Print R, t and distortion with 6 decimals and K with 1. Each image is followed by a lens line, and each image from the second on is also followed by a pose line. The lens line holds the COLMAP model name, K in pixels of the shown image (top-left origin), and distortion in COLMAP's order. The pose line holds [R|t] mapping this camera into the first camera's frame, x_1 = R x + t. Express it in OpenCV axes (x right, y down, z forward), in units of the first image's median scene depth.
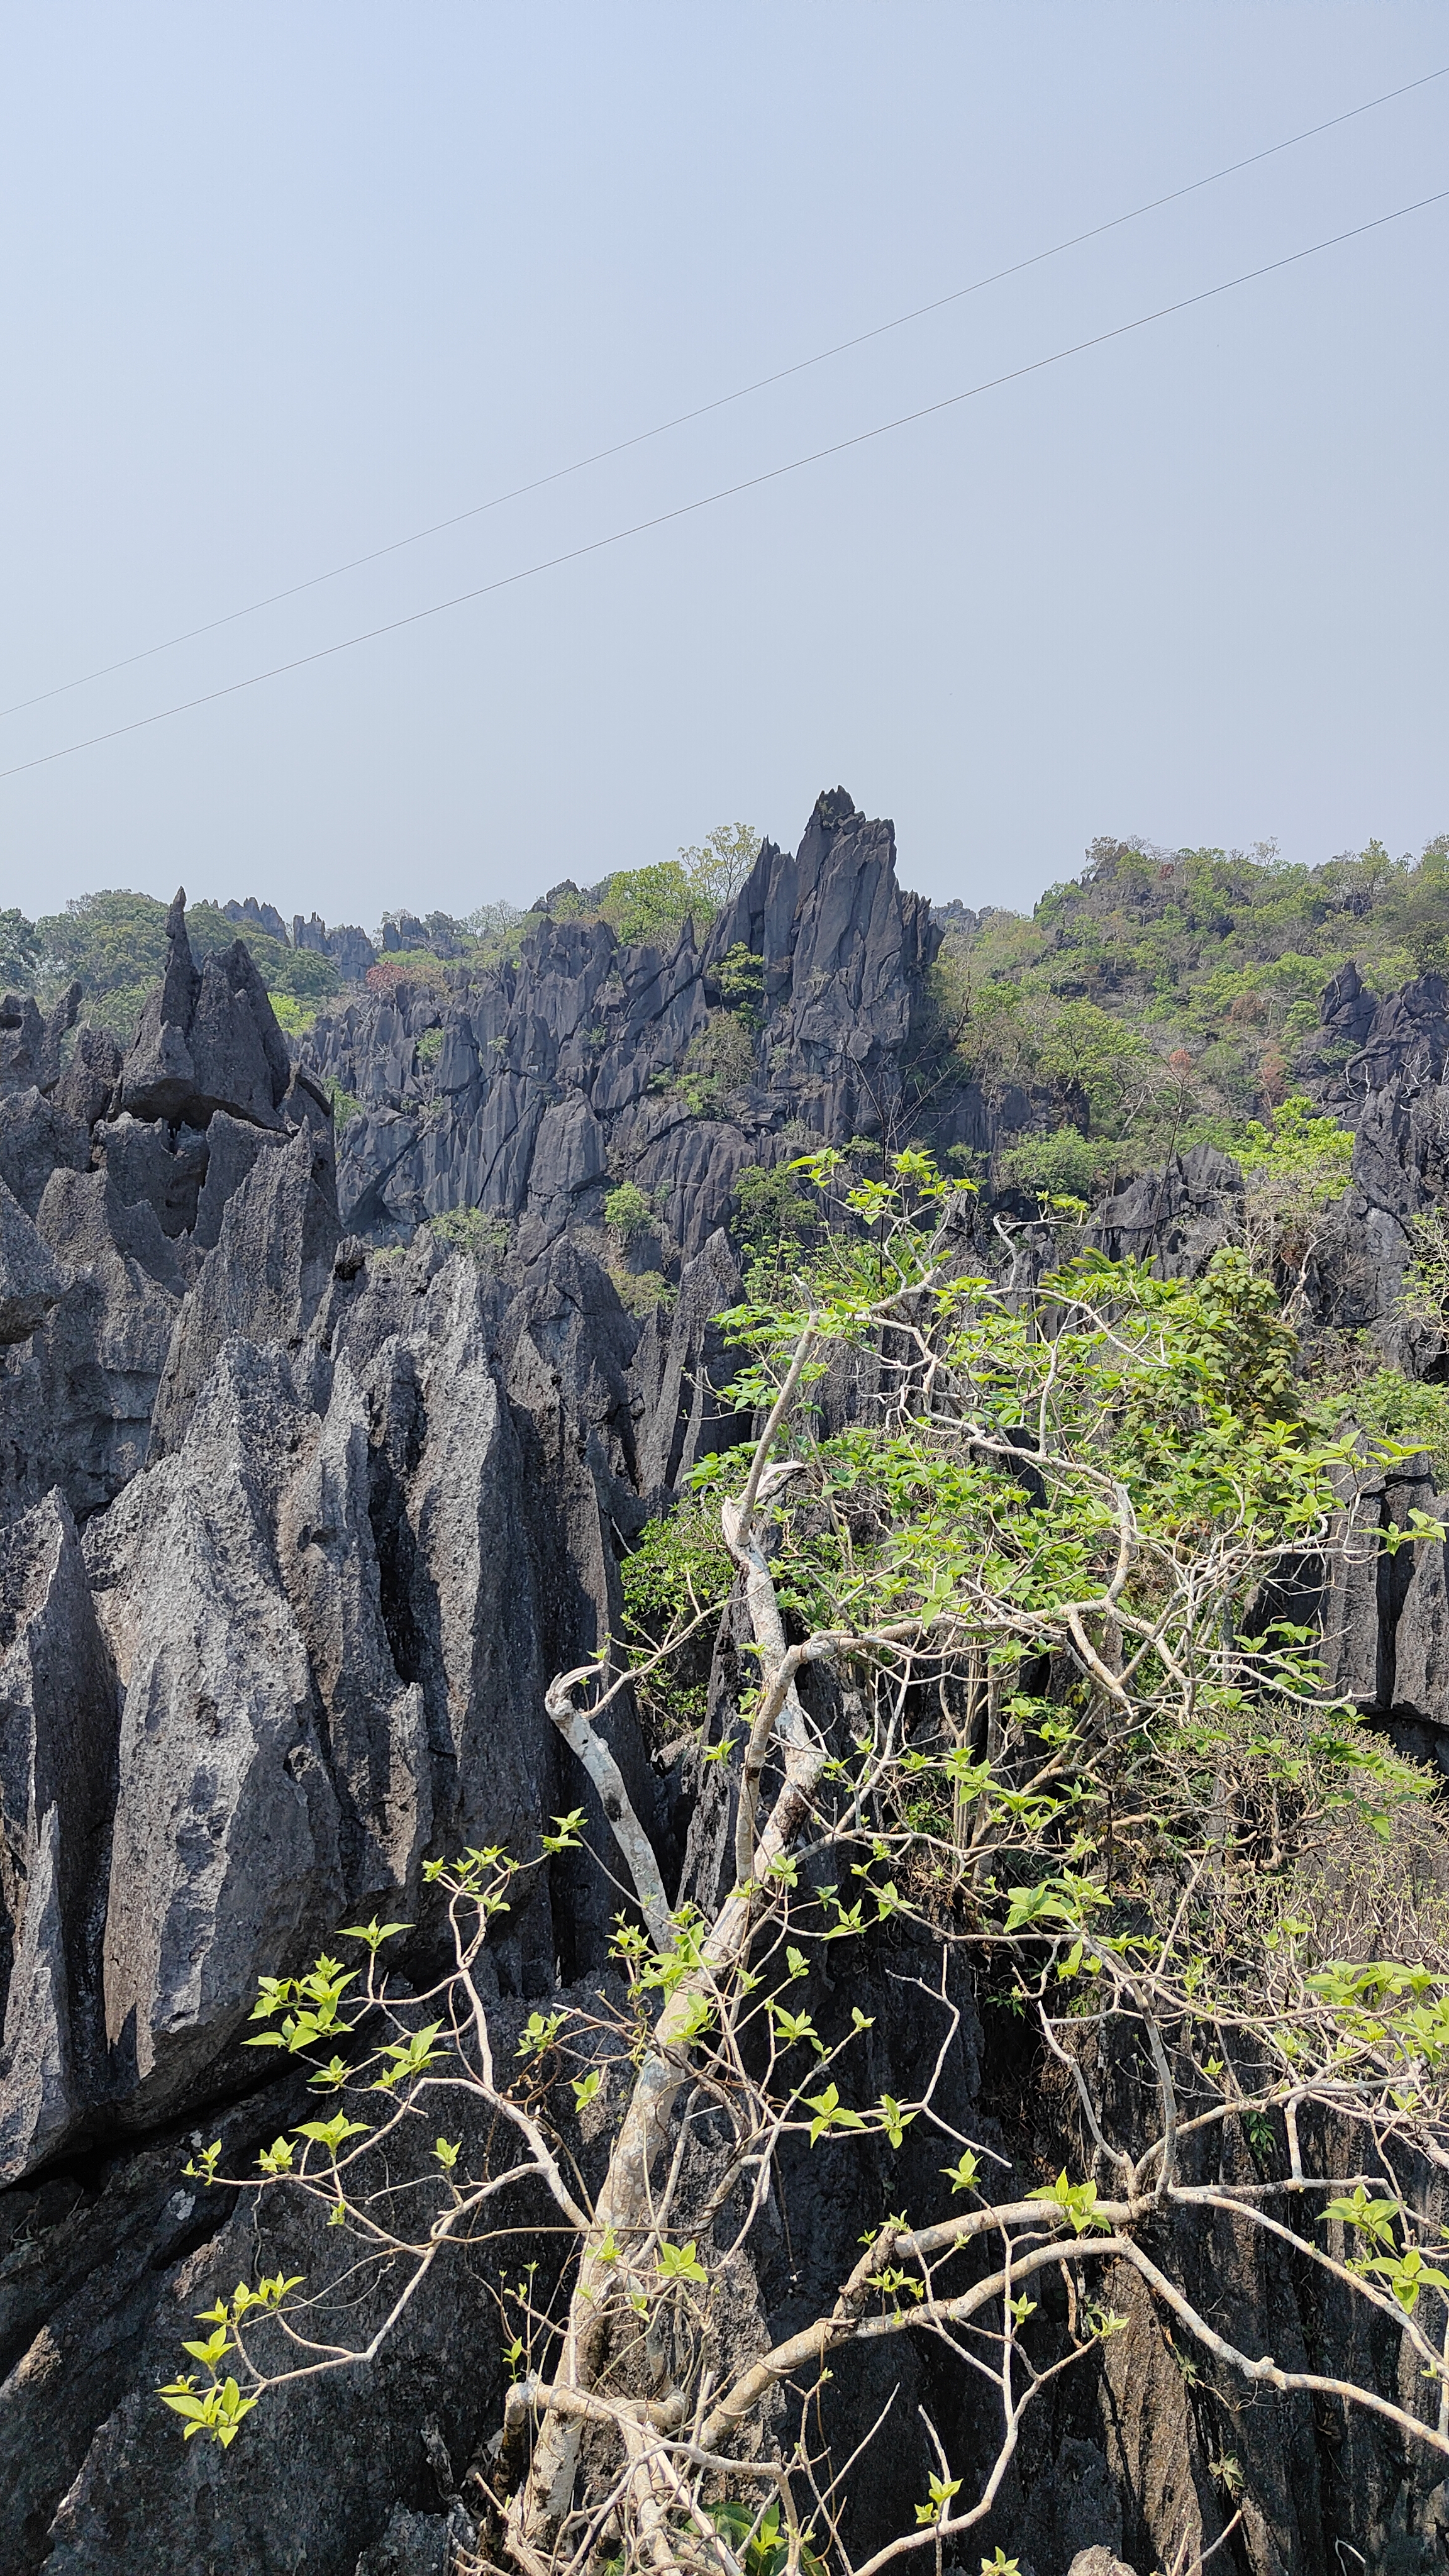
lens RADIAL K [[1792.1, 0, 724.5], [0, 1792.1, 1288.0], [0, 0, 1]] dist [0.040388, -0.068063]
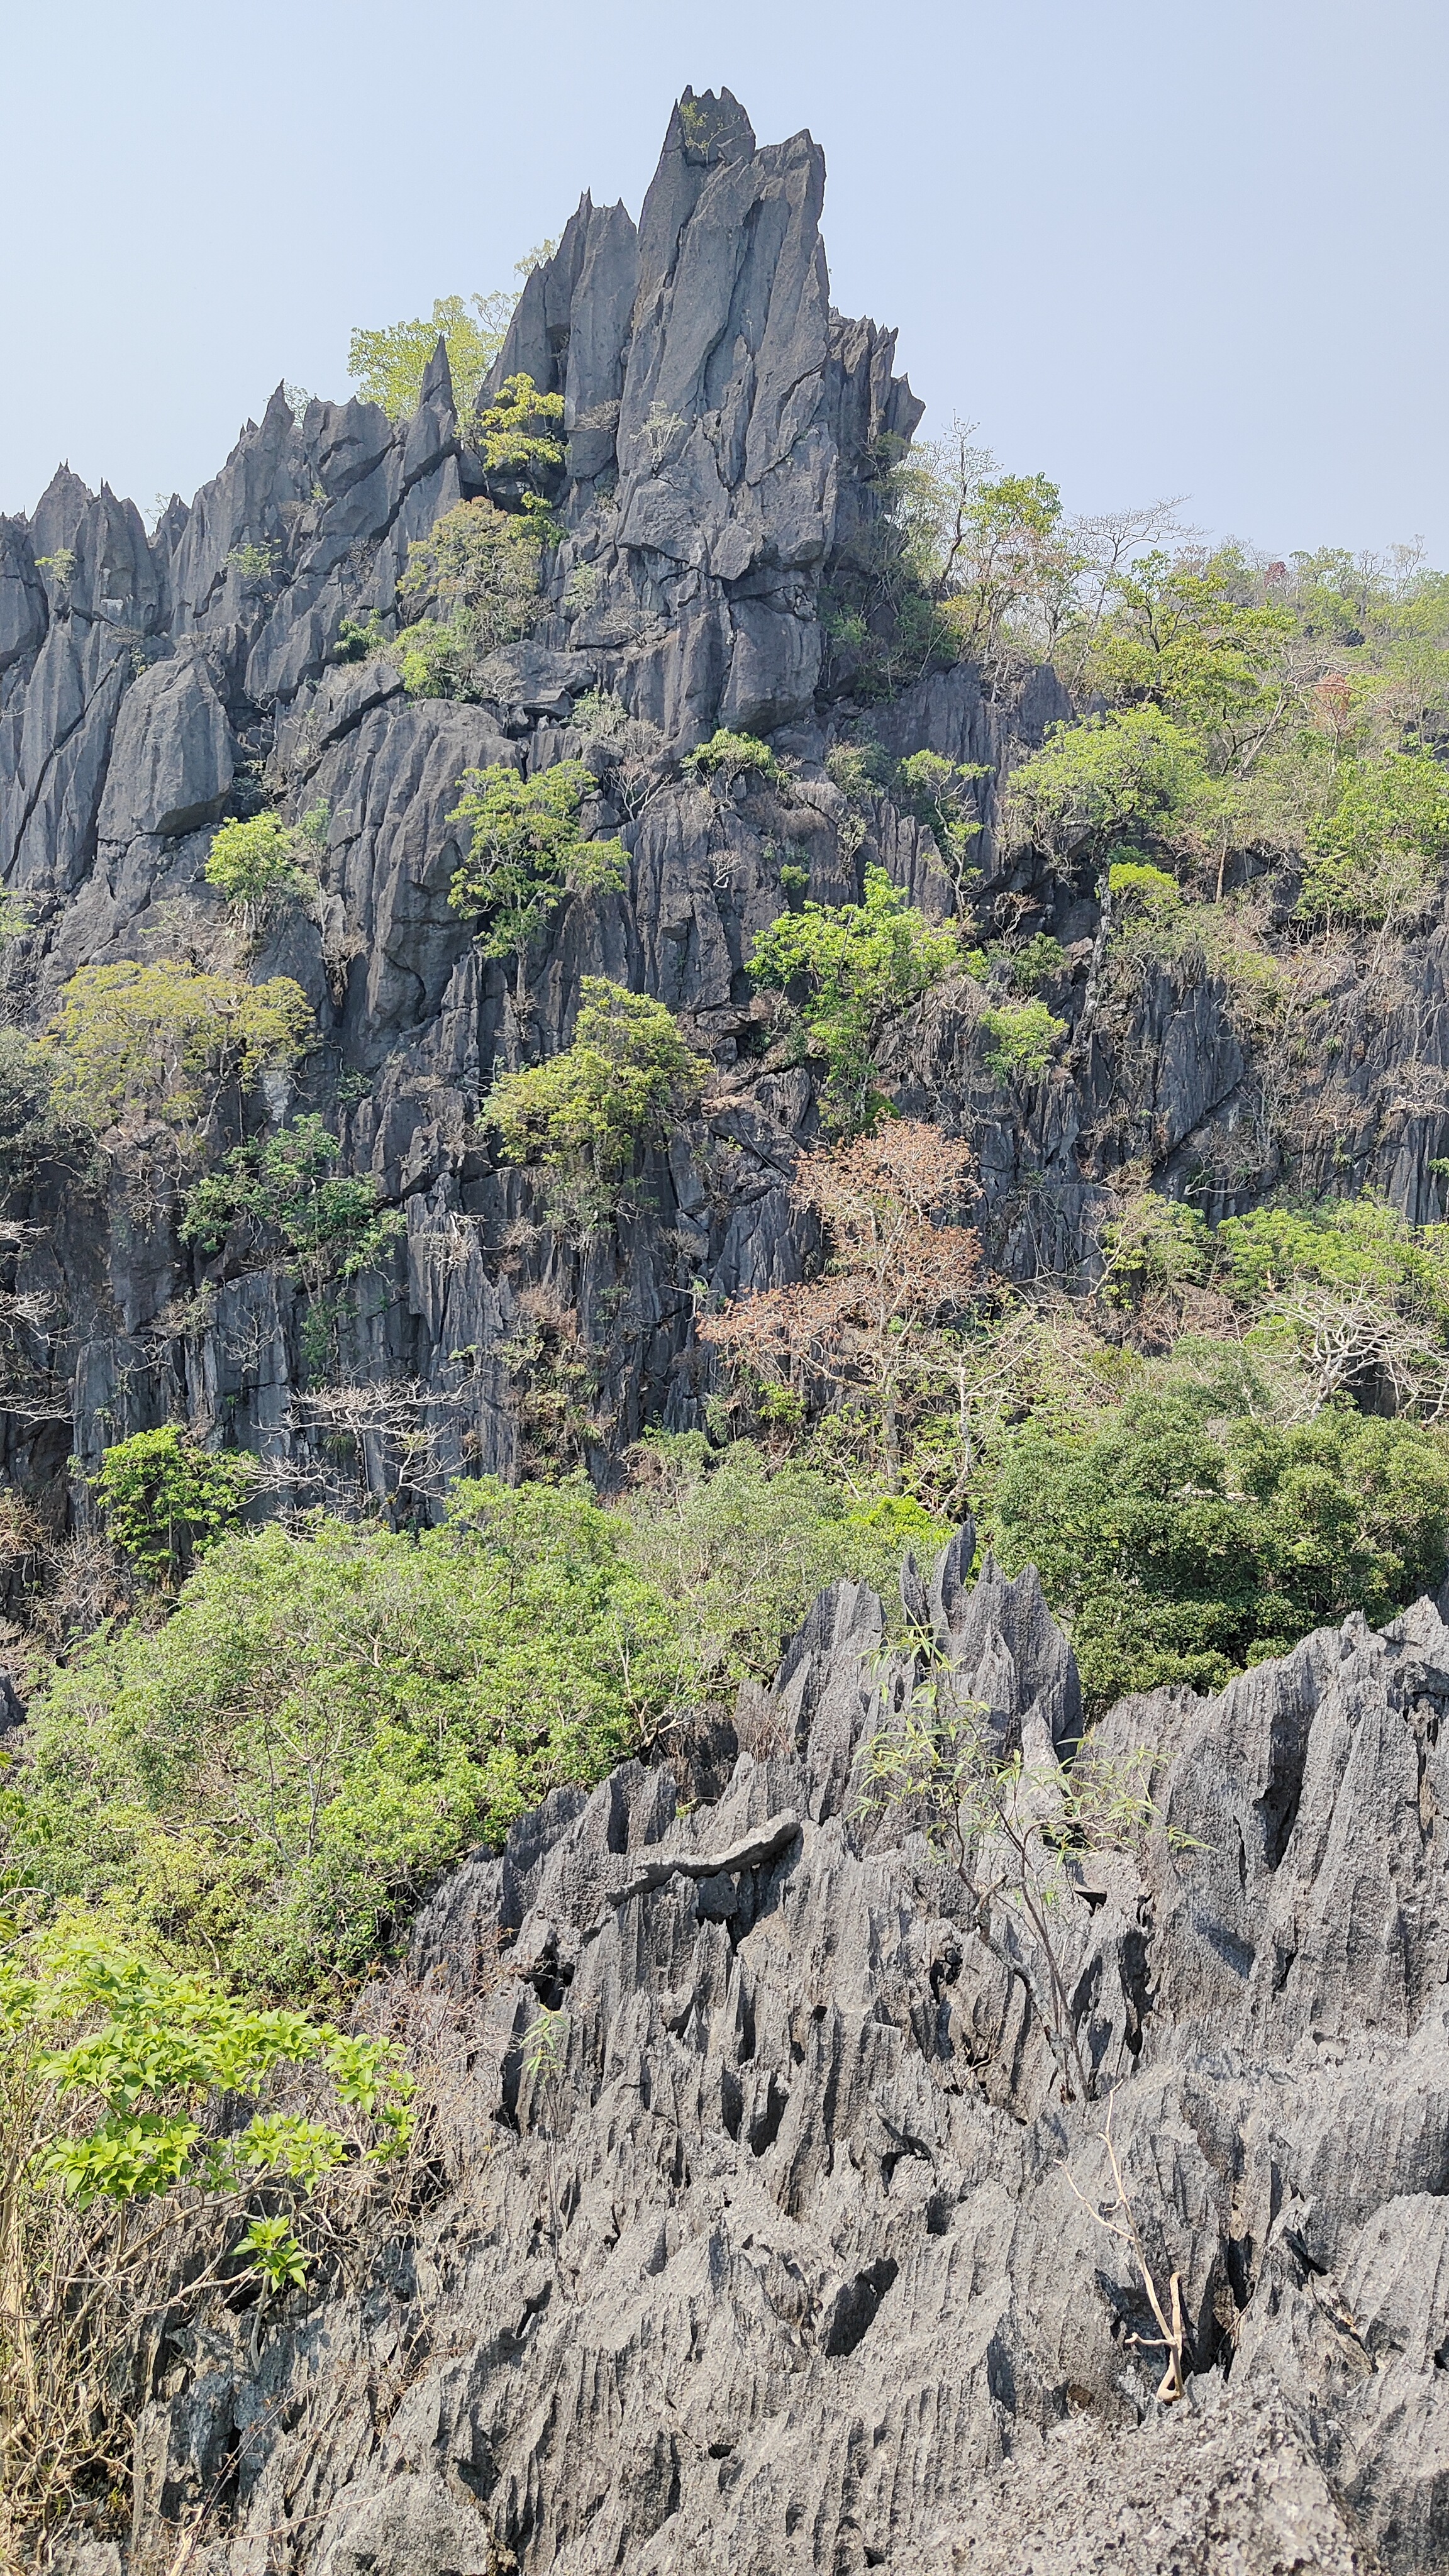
lens RADIAL K [[1792.1, 0, 724.5], [0, 1792.1, 1288.0], [0, 0, 1]] dist [0.040388, -0.068063]
pose [[0.999529, 0.019157, -0.023984, 0.086067], [-0.017546, 0.997689, 0.065641, 0.037535], [0.025186, -0.065189, 0.997555, 0.466909]]
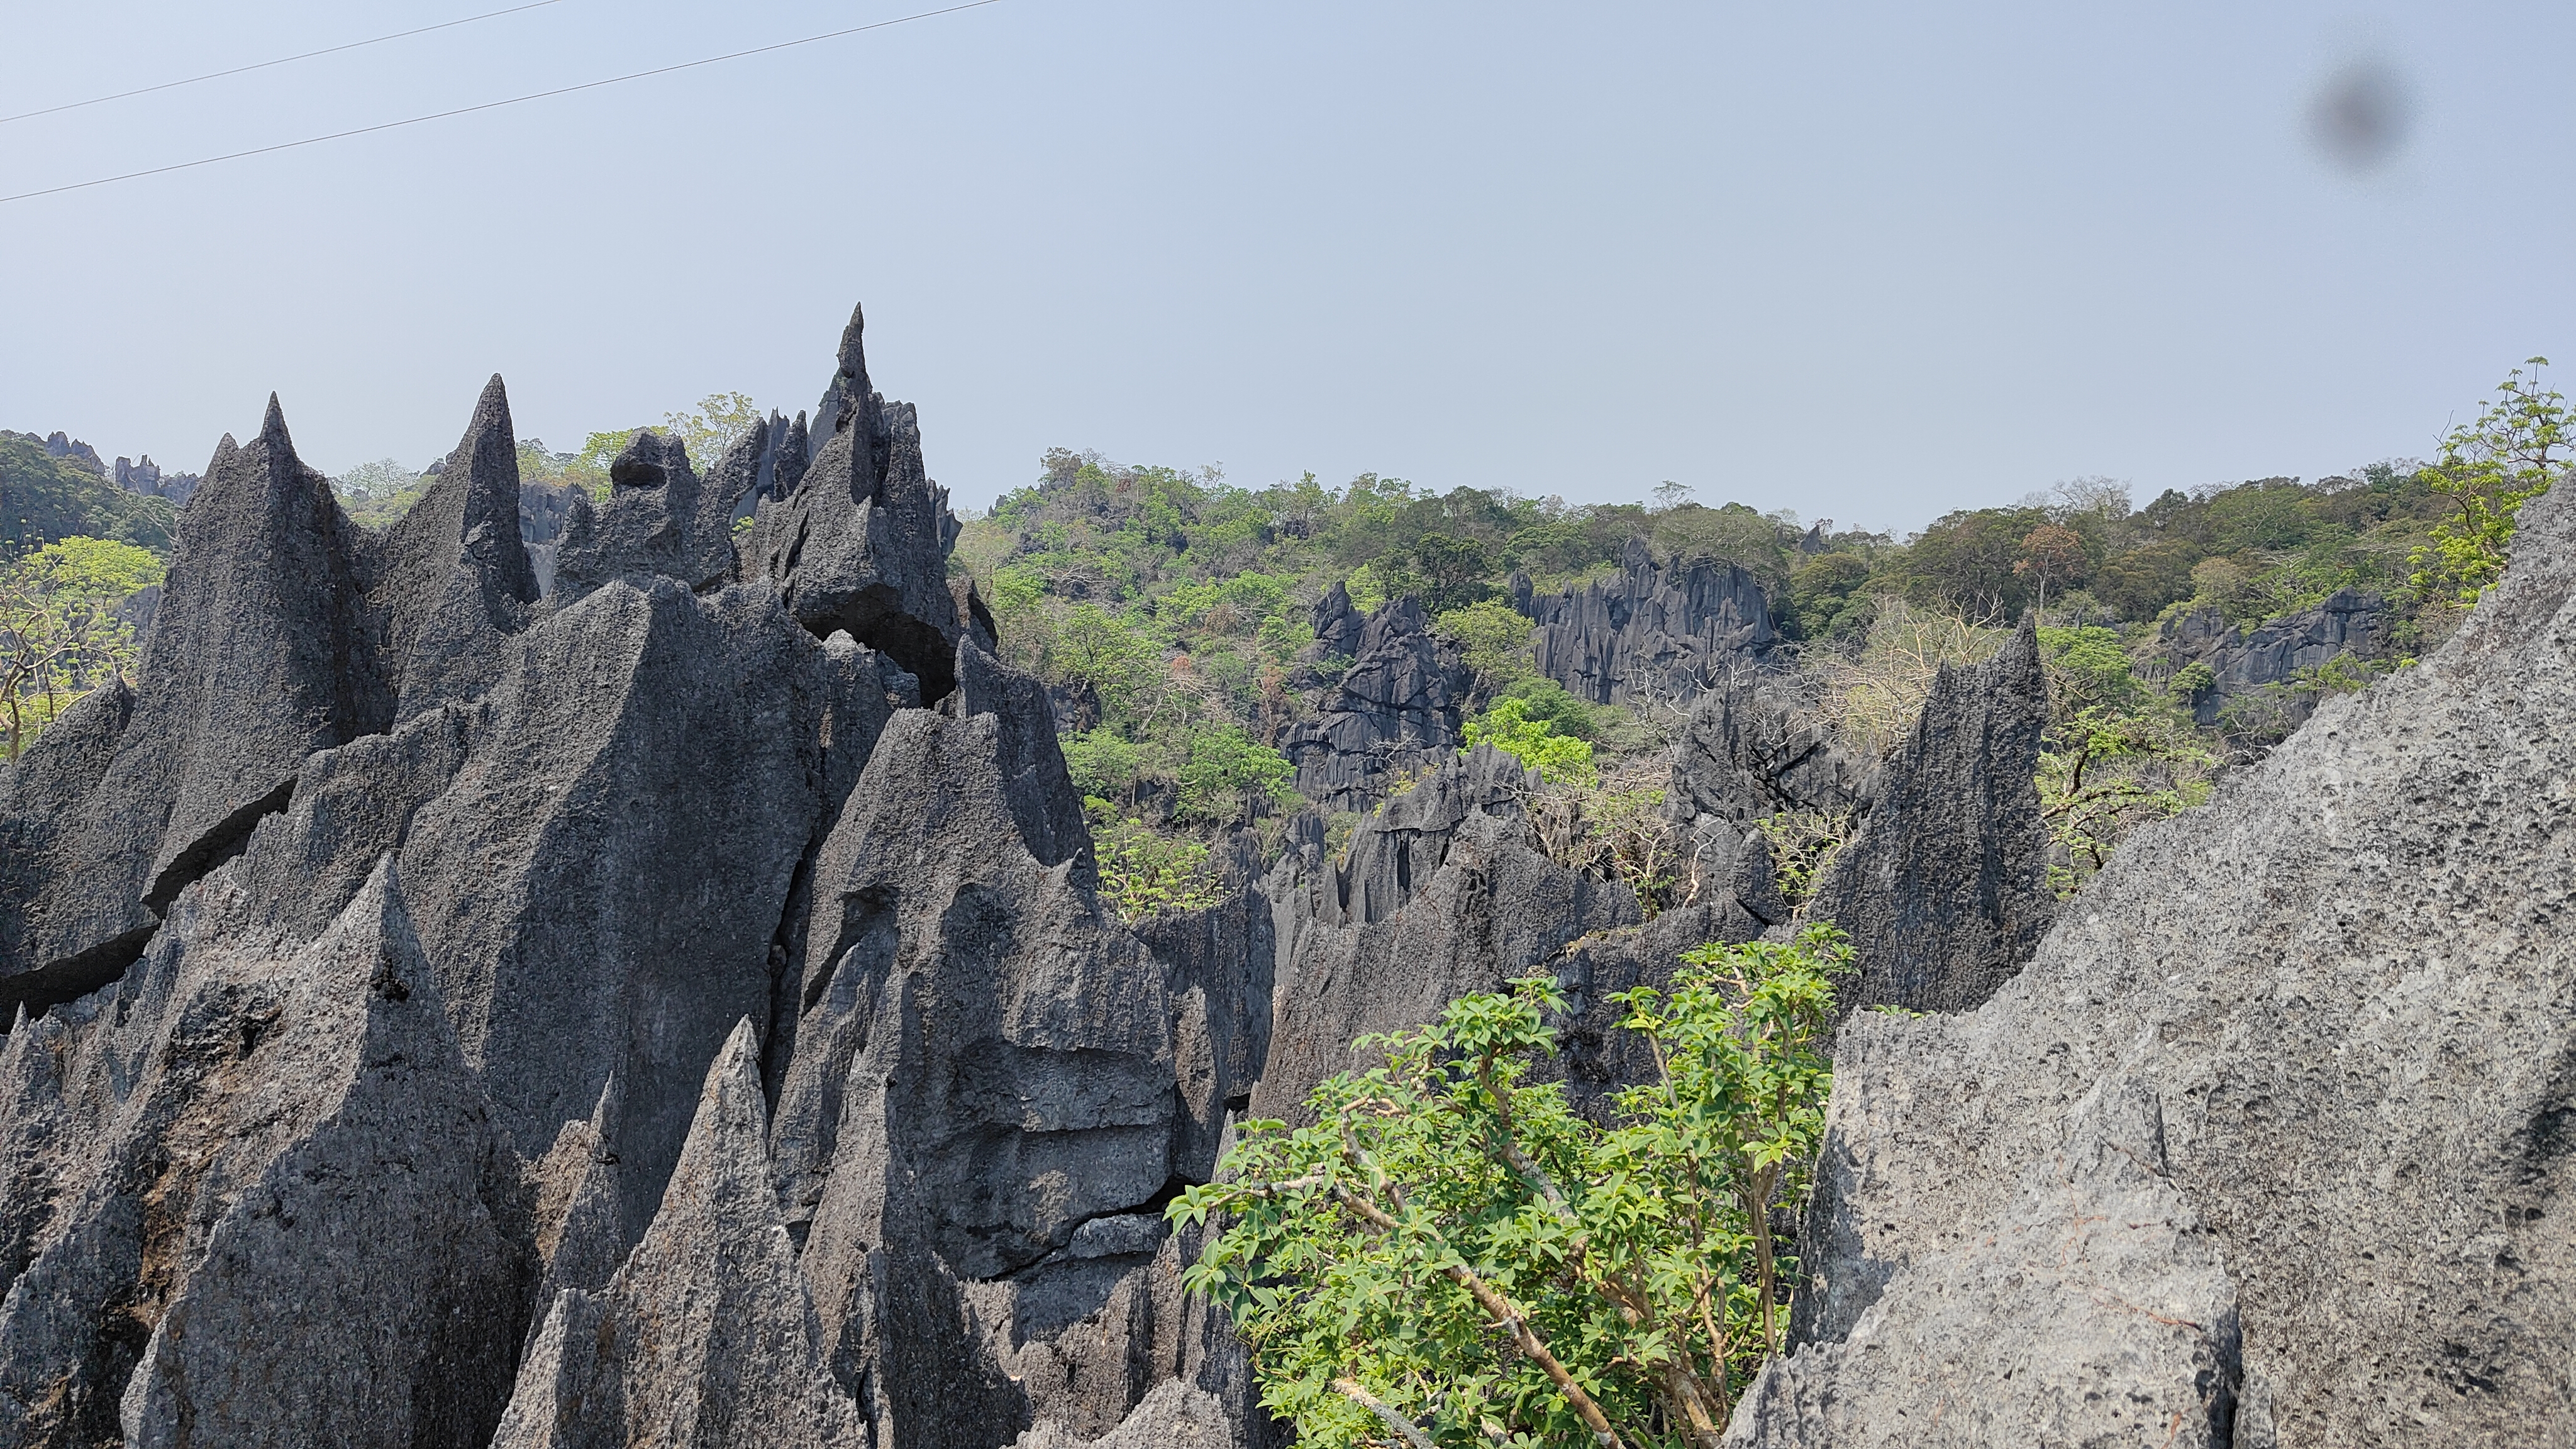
lens RADIAL K [[1792.1, 0, 1279.9], [0, 1792.1, 732.2], [0, 0, 1]] dist [0.040388, -0.068063]
pose [[0.933801, 0.028834, 0.356630, -0.063103], [0.003036, 0.996073, -0.088484, -0.000759], [-0.357781, 0.083709, 0.930046, 0.054439]]
